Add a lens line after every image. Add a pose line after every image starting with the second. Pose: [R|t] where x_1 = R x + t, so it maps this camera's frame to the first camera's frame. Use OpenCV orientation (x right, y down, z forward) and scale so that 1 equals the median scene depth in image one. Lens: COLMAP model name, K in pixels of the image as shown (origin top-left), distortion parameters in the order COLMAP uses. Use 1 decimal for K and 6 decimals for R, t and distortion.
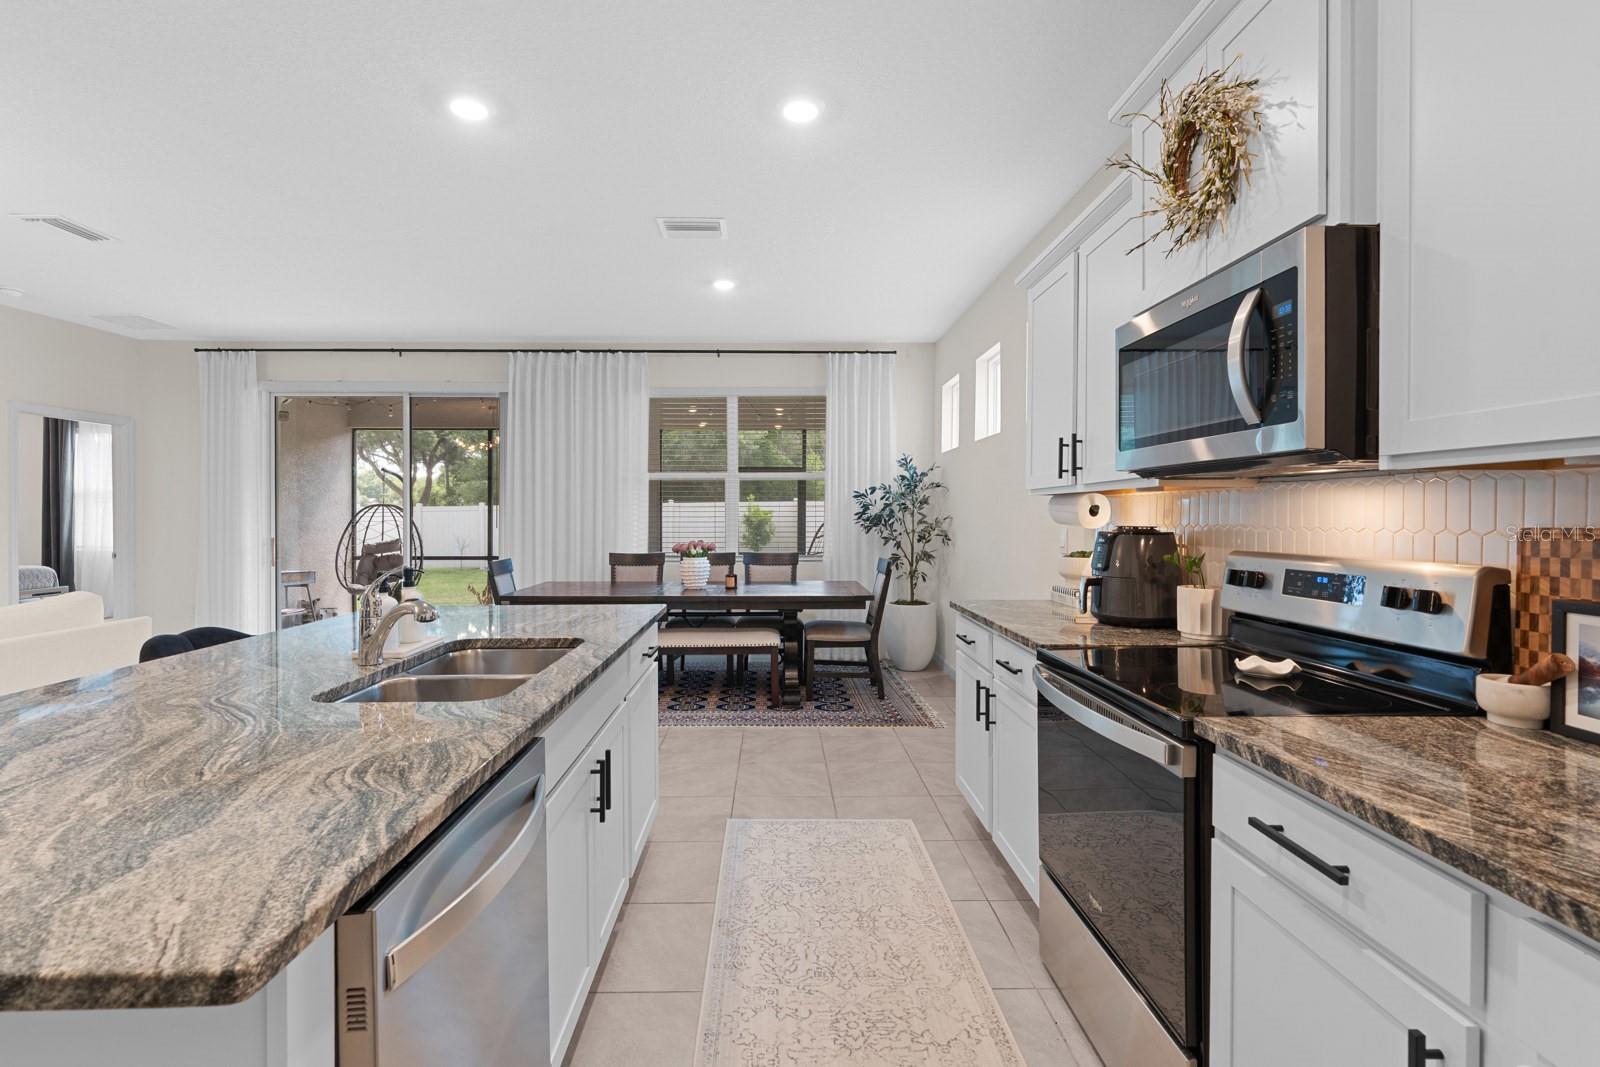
lens RADIAL K [[723.0, 0, 784.8], [0, 723.0, 518.7], [0, 0, 1]] dist [-0.002504, 0.001875]
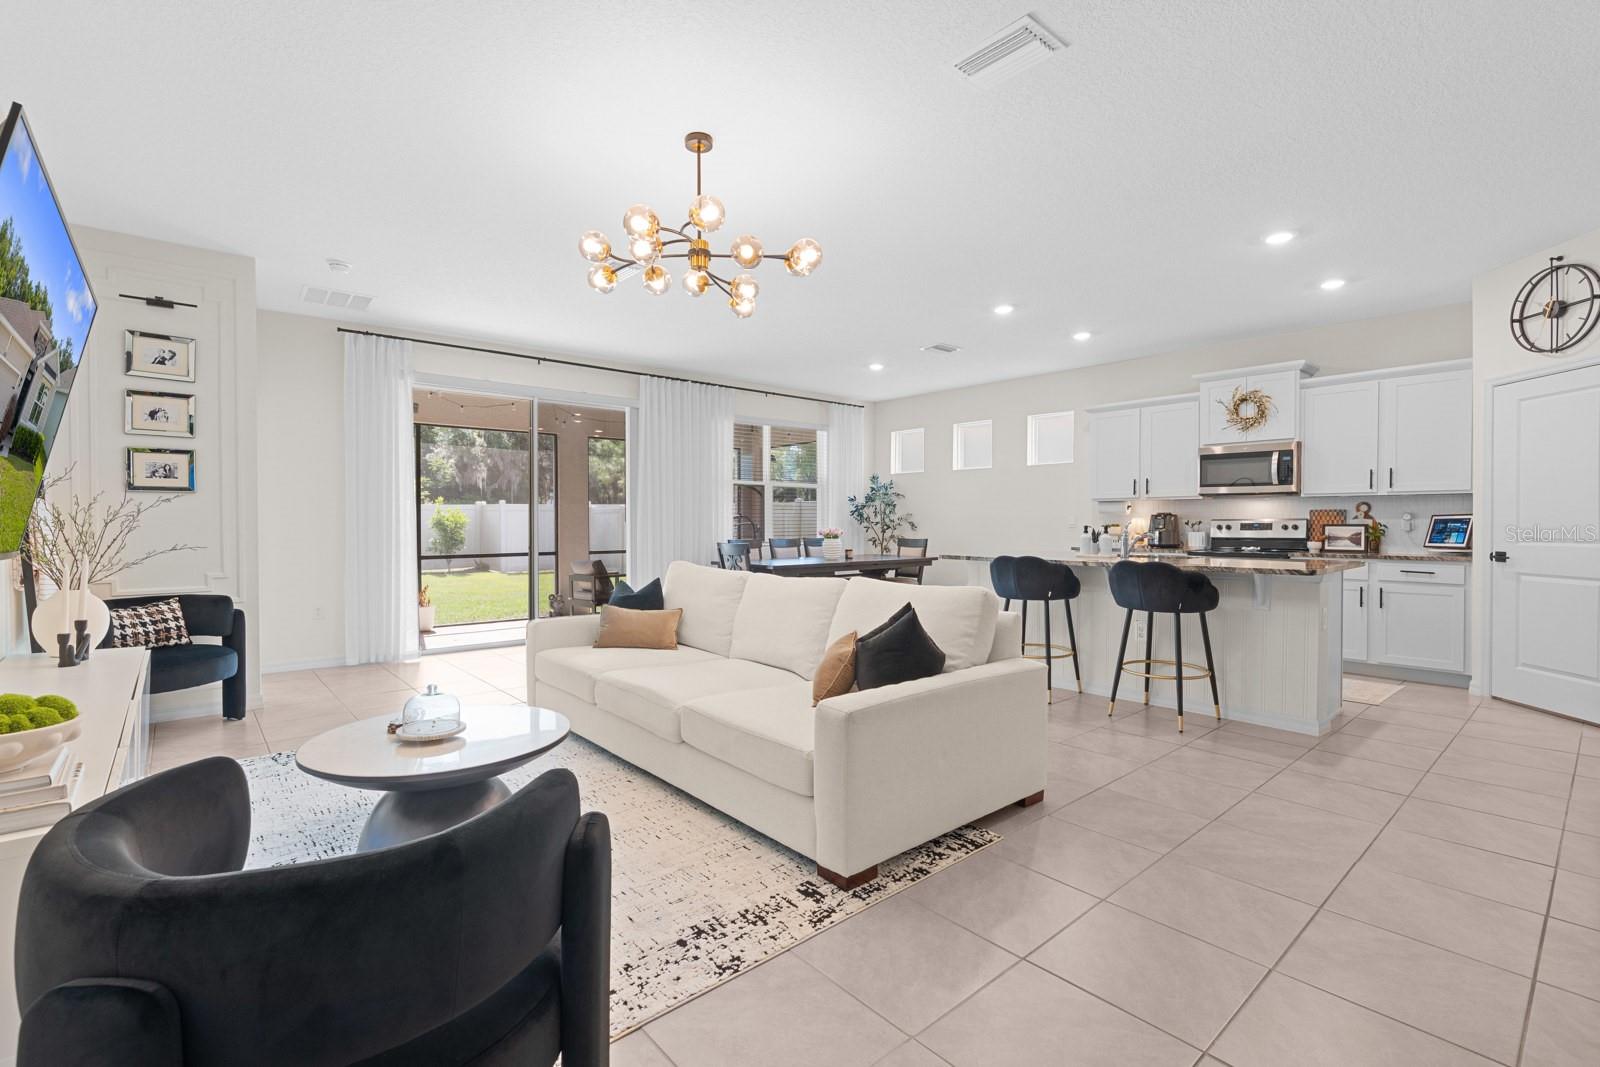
lens RADIAL K [[723.0, 0, 801.4], [0, 723.0, 531.4], [0, 0, 1]] dist [-0.002504, 0.001875]
pose [[0.764251, -0.009822, 0.644844, -3.181251], [0.004911, 0.999944, 0.009410, 0.065282], [-0.644900, -0.004025, 0.764256, -0.305360]]
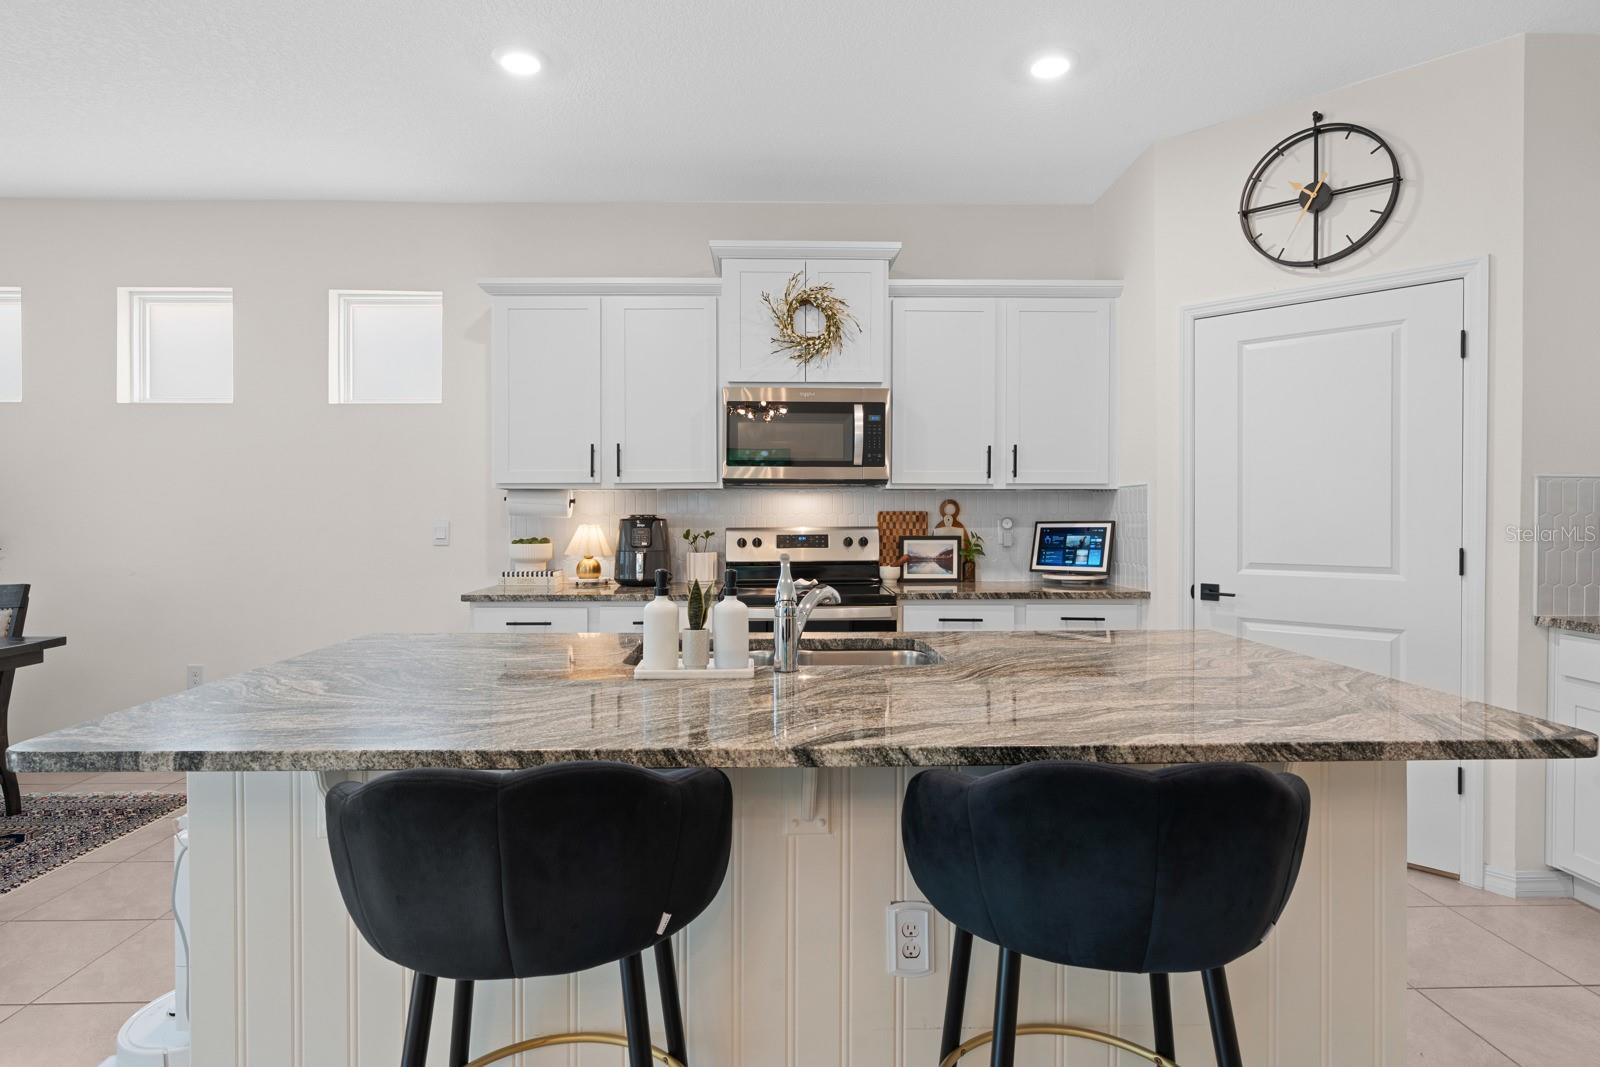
lens RADIAL K [[842.7, 0, 794.5], [0, 842.7, 527.0], [0, 0, 1]] dist [-0.003115, -0.001589]
pose [[-0.002467, -0.015650, 0.999874, -1.523657], [0.005873, 0.999860, 0.015664, 0.013807], [-0.999980, 0.005911, -0.002375, 0.952686]]
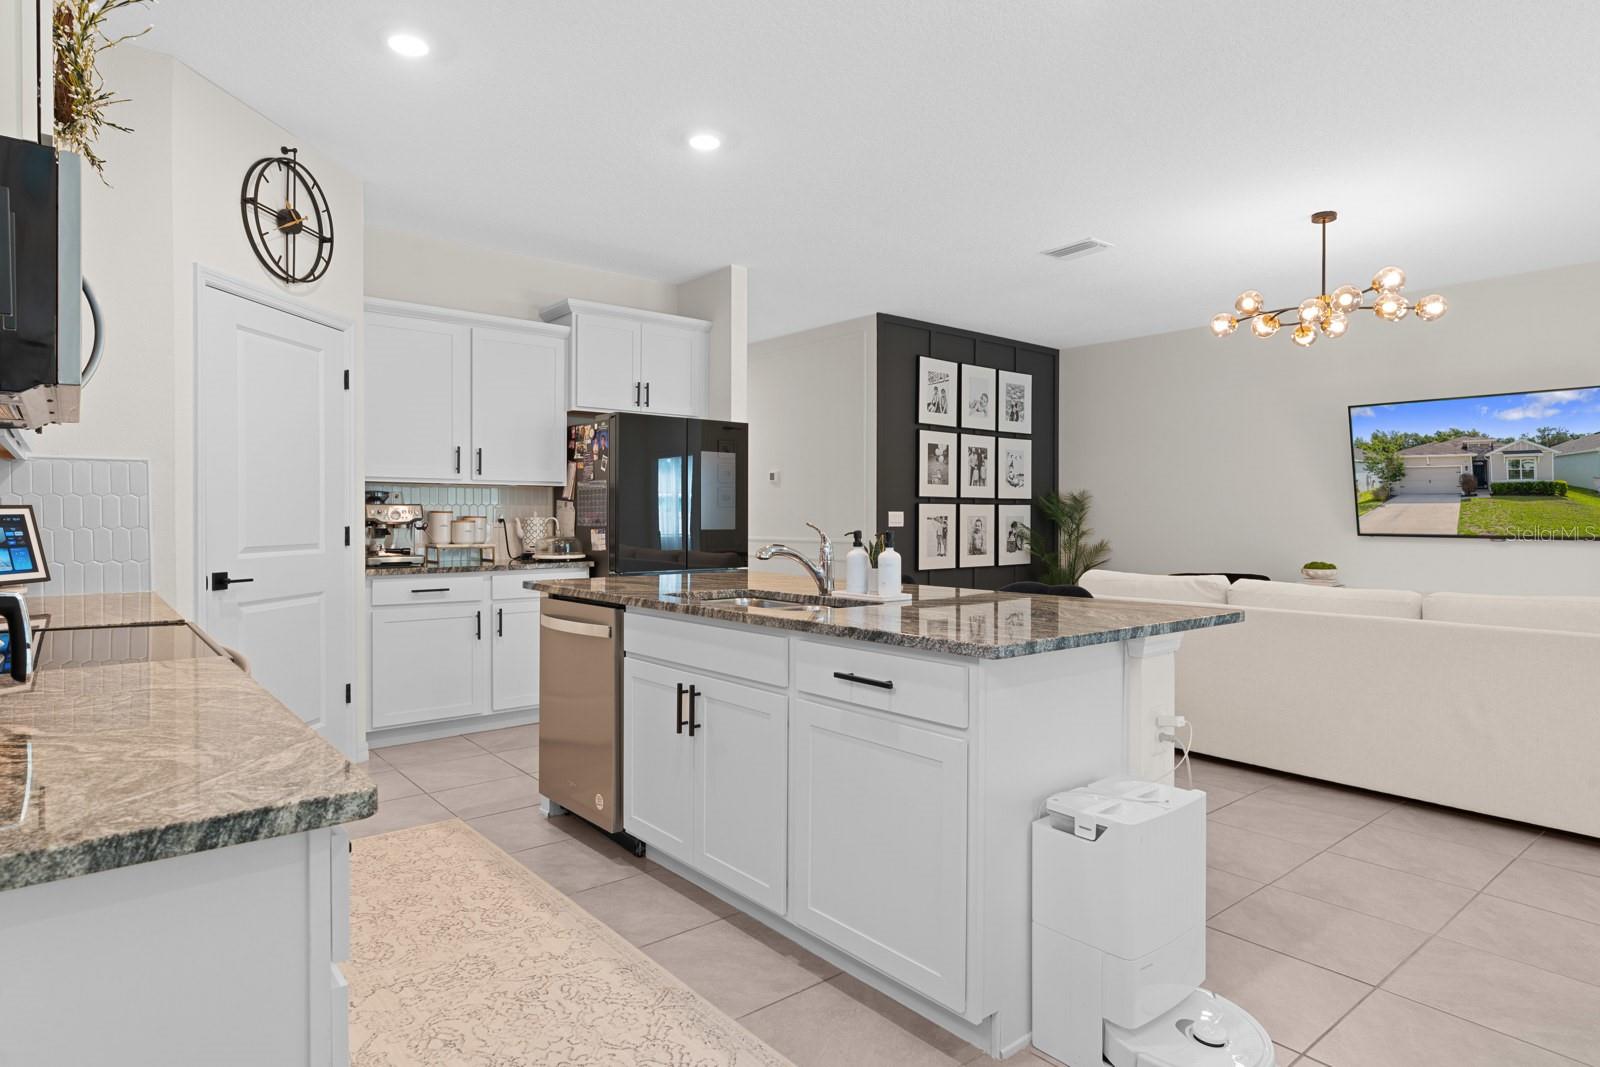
lens RADIAL K [[890.8, 0, 822.3], [0, 890.8, 530.6], [0, 0, 1]] dist [-0.032959, -0.000063]
pose [[-0.777949, 0.010086, -0.628247, 0.464772], [-0.003935, 0.999773, 0.020922, 0.043176], [0.628315, 0.018749, -0.777733, 2.221506]]
